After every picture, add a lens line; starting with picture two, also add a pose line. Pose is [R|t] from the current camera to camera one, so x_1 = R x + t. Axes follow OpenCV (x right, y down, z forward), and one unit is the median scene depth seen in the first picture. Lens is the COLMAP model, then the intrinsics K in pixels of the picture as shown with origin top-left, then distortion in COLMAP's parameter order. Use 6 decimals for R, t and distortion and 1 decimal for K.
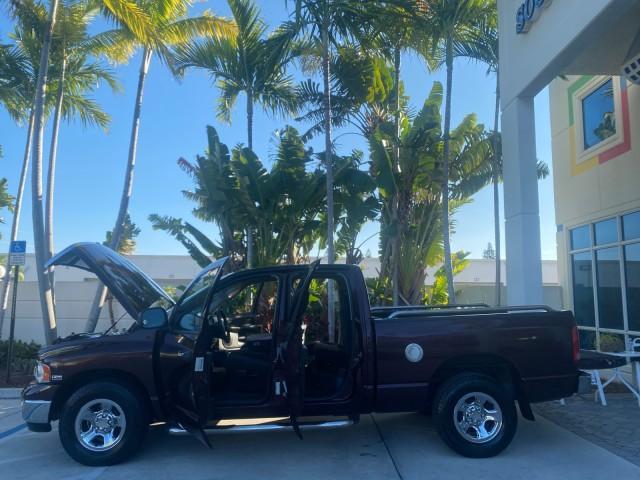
lens RADIAL K [[484.1, 0, 319.6], [0, 484.1, 239.9], [0, 0, 1]] dist [0.009402, -0.007139]
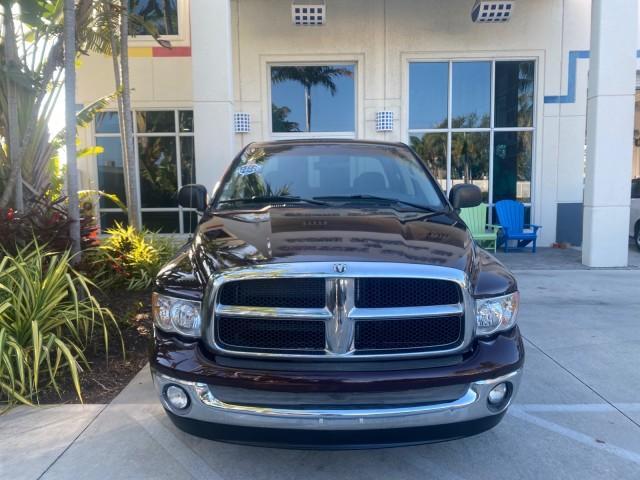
lens RADIAL K [[492.6, 0, 317.0], [0, 492.6, 239.3], [0, 0, 1]] dist [-0.001649, 0.004083]
pose [[0.024559, -0.114009, 0.993176, -0.516337], [-0.110221, 0.987110, 0.116038, 0.072613], [-0.993604, -0.112318, 0.011676, 0.563073]]
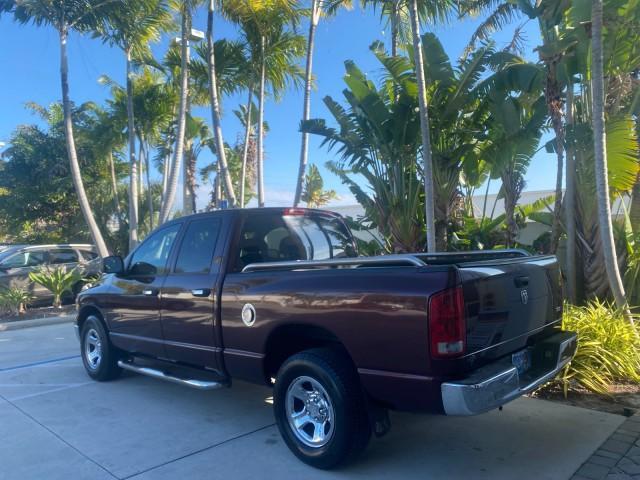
lens RADIAL K [[490.3, 0, 320.2], [0, 490.3, 237.6], [0, 0, 1]] dist [0.001402, -0.008833]
pose [[0.716074, -0.025585, -0.697555, 0.372738], [0.103210, 0.992225, 0.069556, 0.028102], [0.690352, -0.121802, 0.713147, 0.241451]]
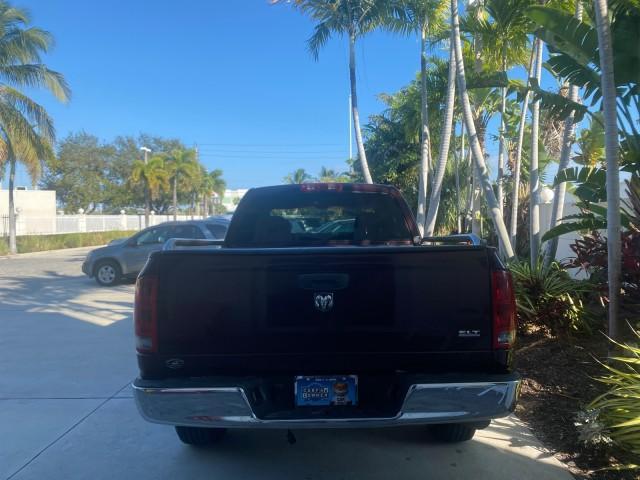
lens RADIAL K [[491.5, 0, 320.5], [0, 491.5, 238.8], [0, 0, 1]] dist [0.000005, -0.003682]
pose [[-0.035508, 0.030564, -0.998902, 0.479477], [0.136905, 0.990258, 0.025433, 0.068434], [0.989948, -0.135851, -0.039346, 0.587123]]
